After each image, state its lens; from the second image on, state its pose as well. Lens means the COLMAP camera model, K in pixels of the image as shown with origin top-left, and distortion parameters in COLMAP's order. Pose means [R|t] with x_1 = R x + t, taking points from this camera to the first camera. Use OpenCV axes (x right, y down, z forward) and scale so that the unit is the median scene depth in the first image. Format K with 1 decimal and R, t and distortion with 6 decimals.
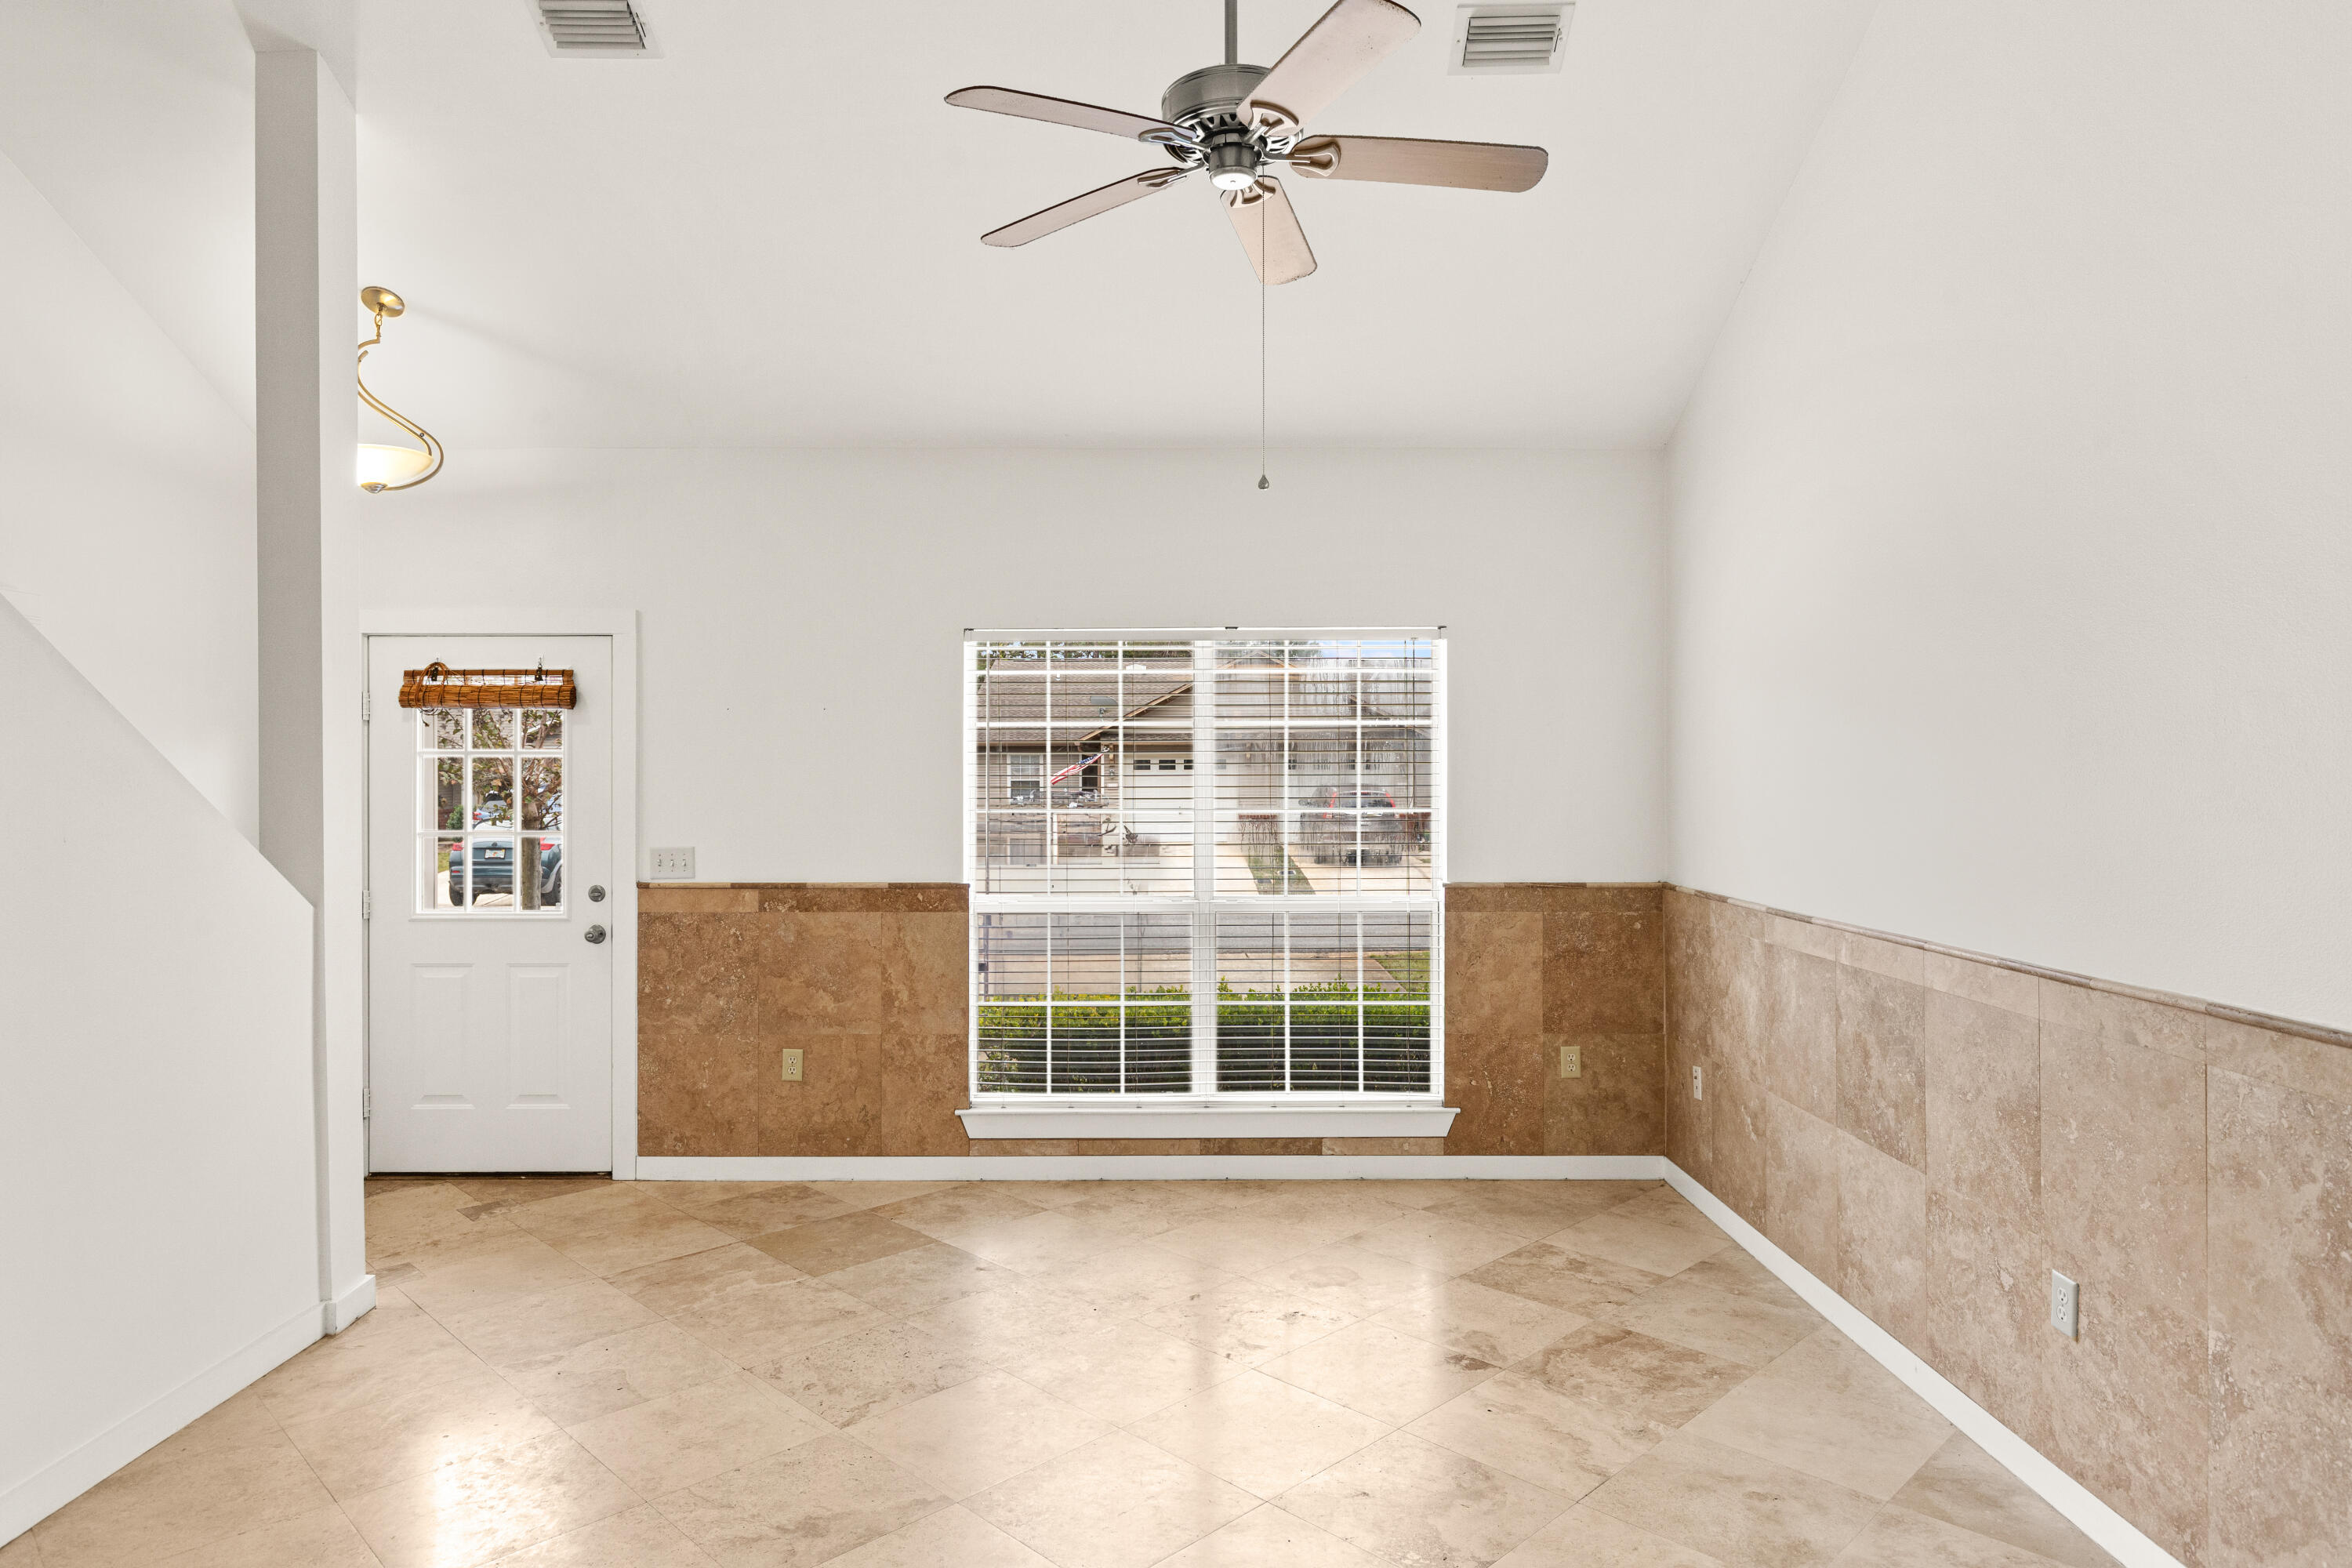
lens RADIAL K [[1405.7, 0, 1175.7], [0, 1405.7, 781.9], [0, 0, 1]] dist [0.014227, -0.011061]
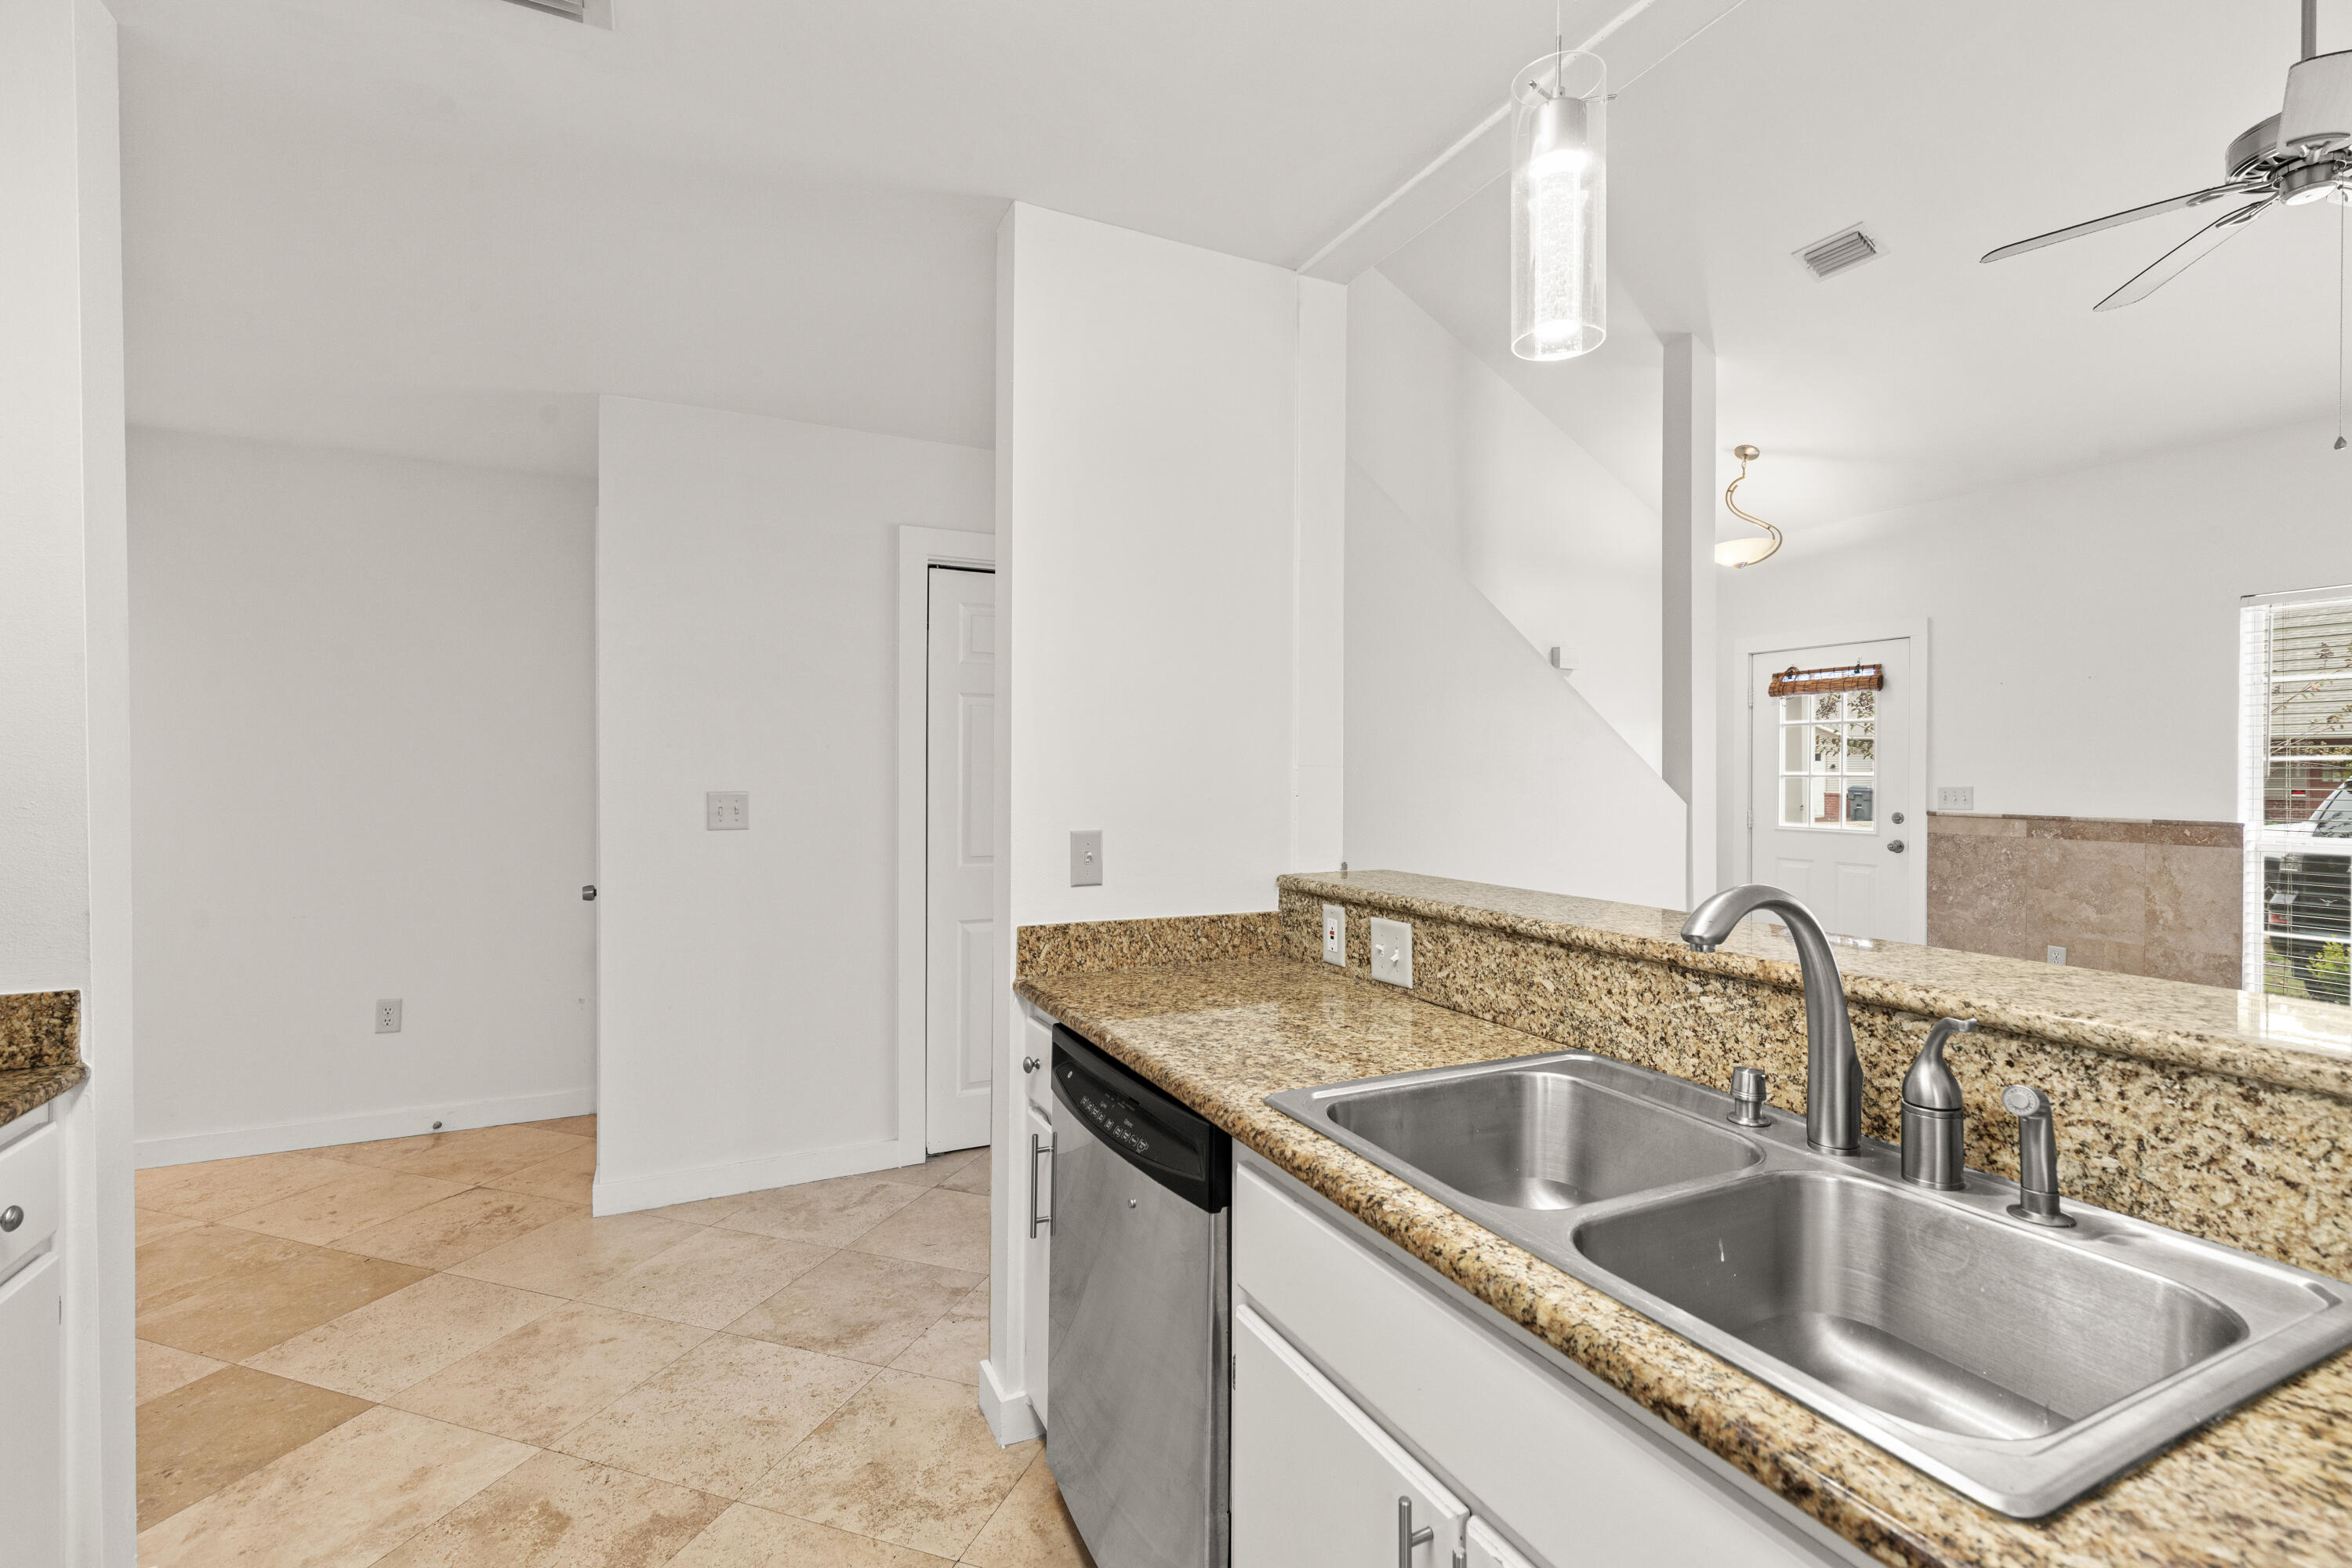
lens RADIAL K [[1070.5, 0, 1181.1], [0, 1070.5, 775.0], [0, 0, 1]] dist [0.010341, -0.001732]
pose [[0.442737, 0.006266, -0.896629, 0.250358], [-0.006731, 0.999971, 0.003664, 0.036345], [0.896626, 0.004413, 0.442766, -0.143364]]
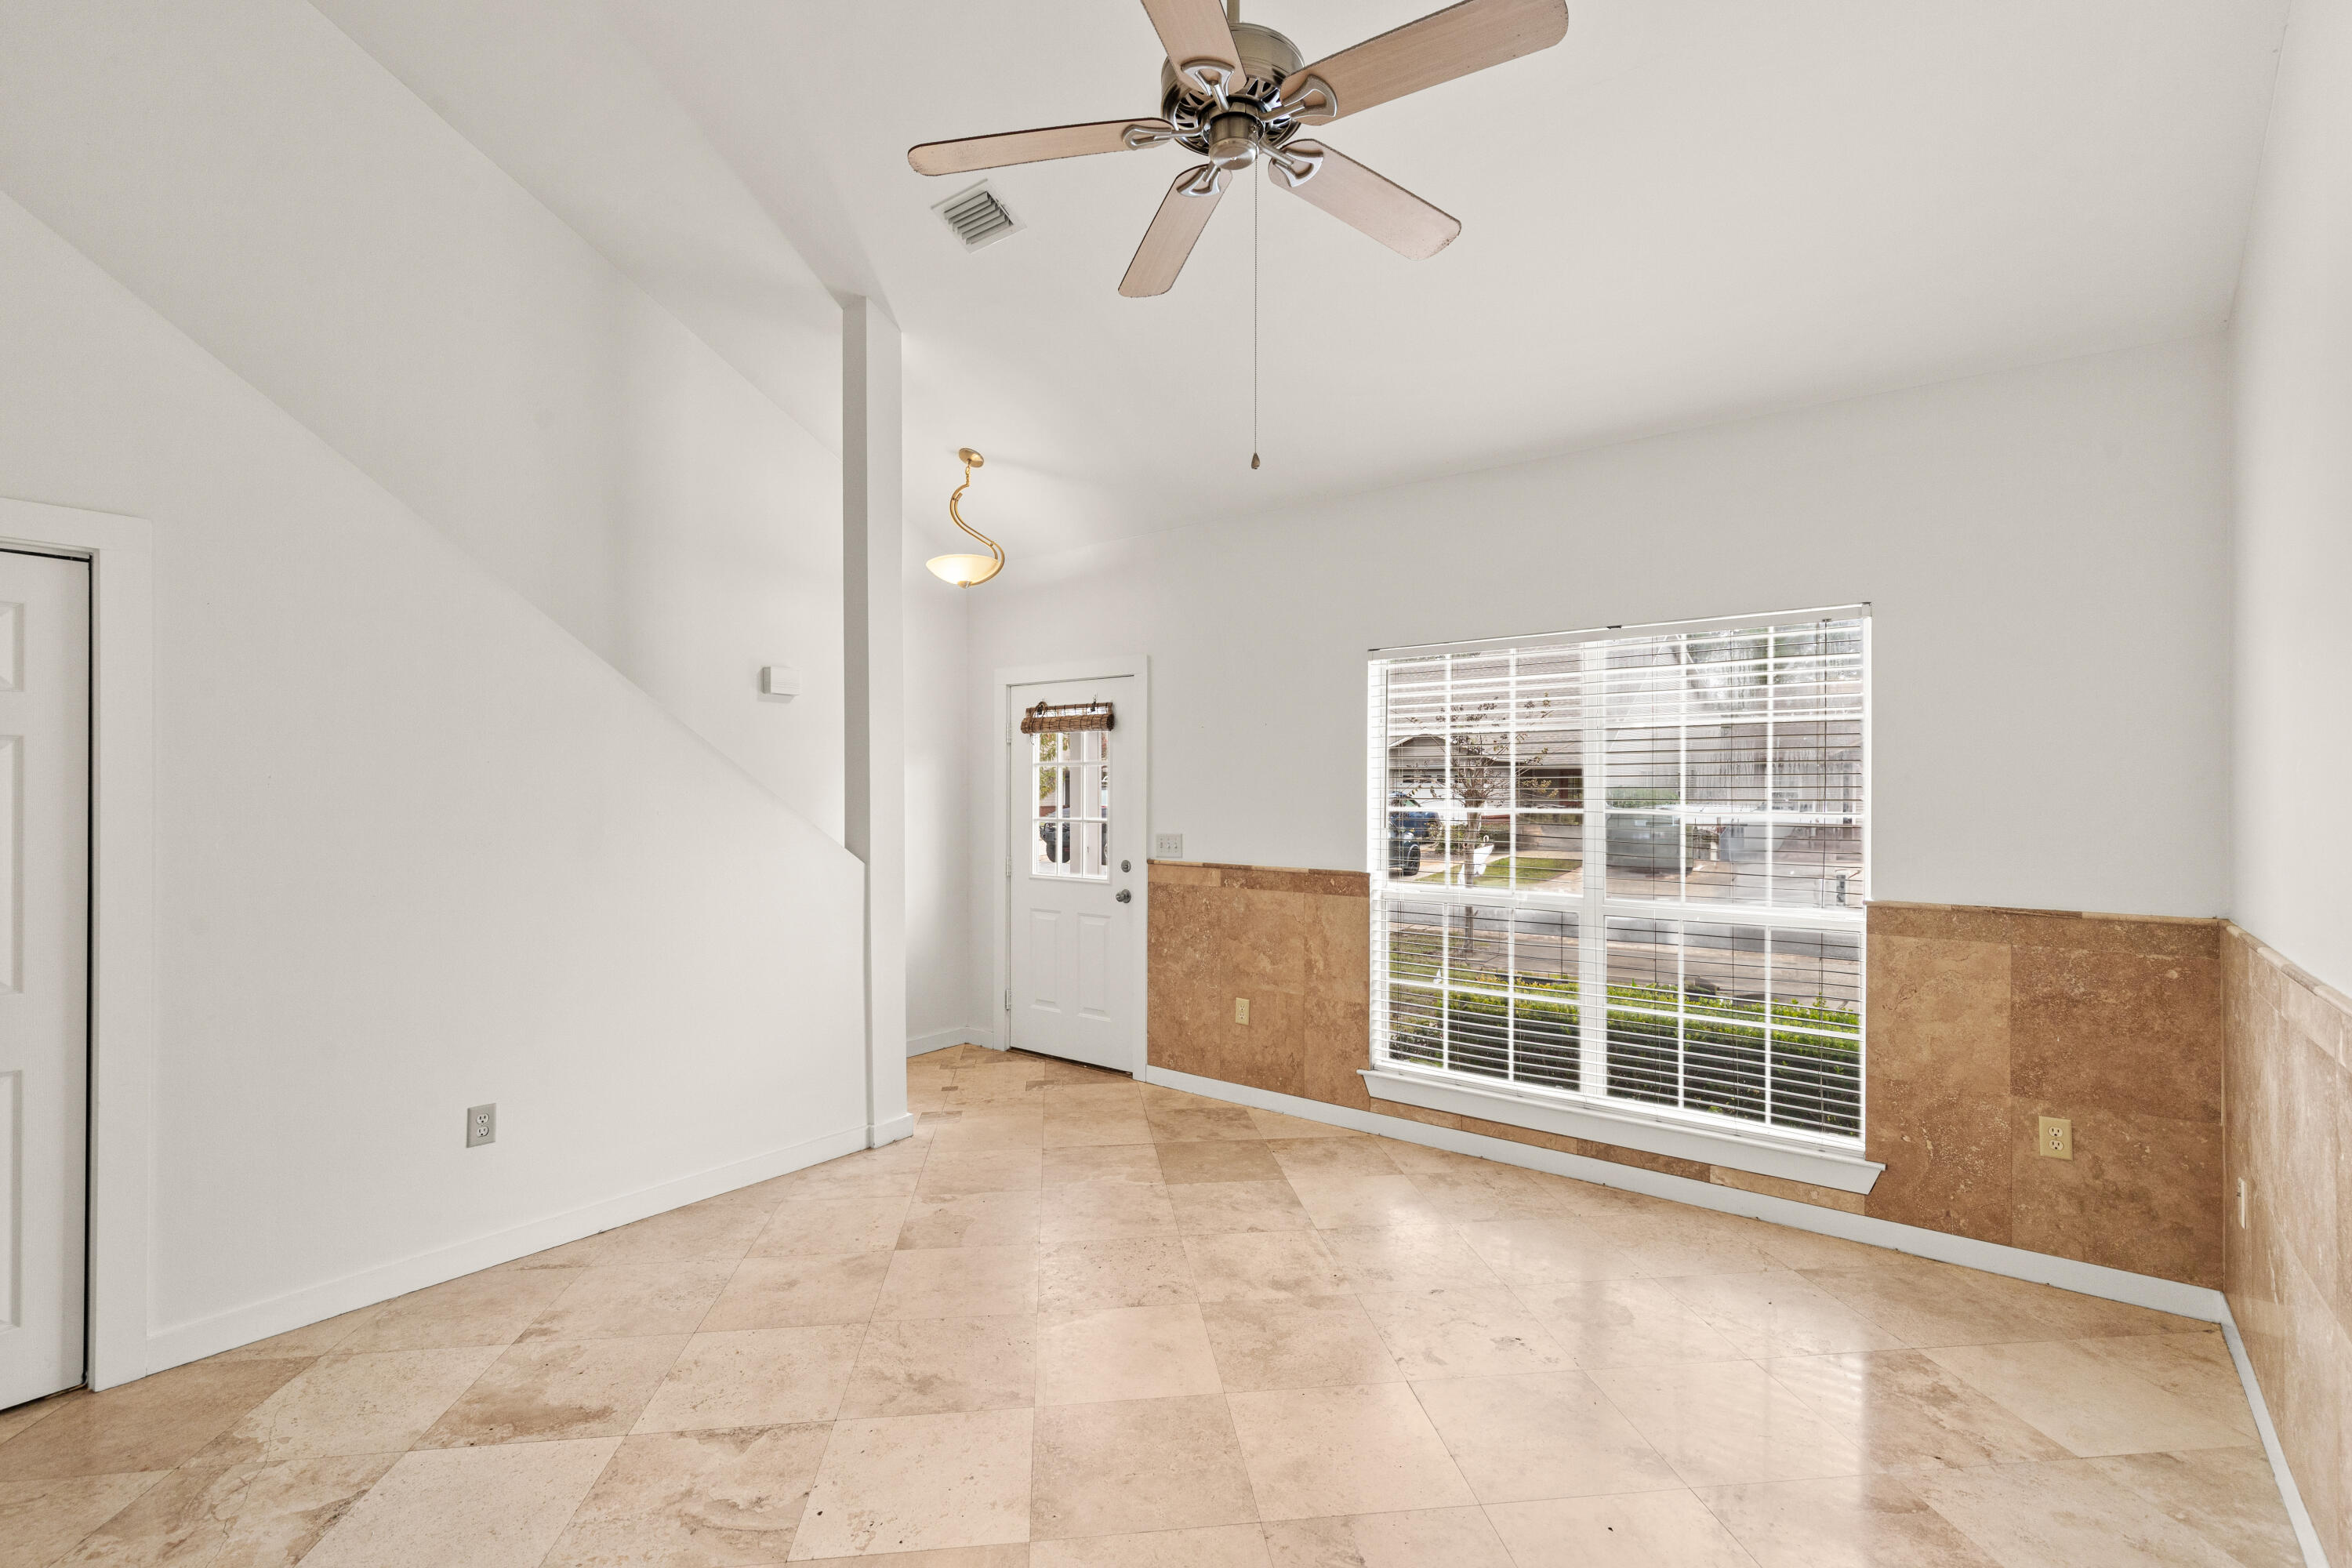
lens RADIAL K [[1070.5, 0, 1182.5], [0, 1070.5, 794.2], [0, 0, 1]] dist [0.010341, -0.001732]
pose [[0.786247, 0.005227, -0.617890, 0.269741], [-0.005395, 0.999984, 0.001595, 0.008012], [0.617889, 0.002080, 0.786263, 0.223131]]
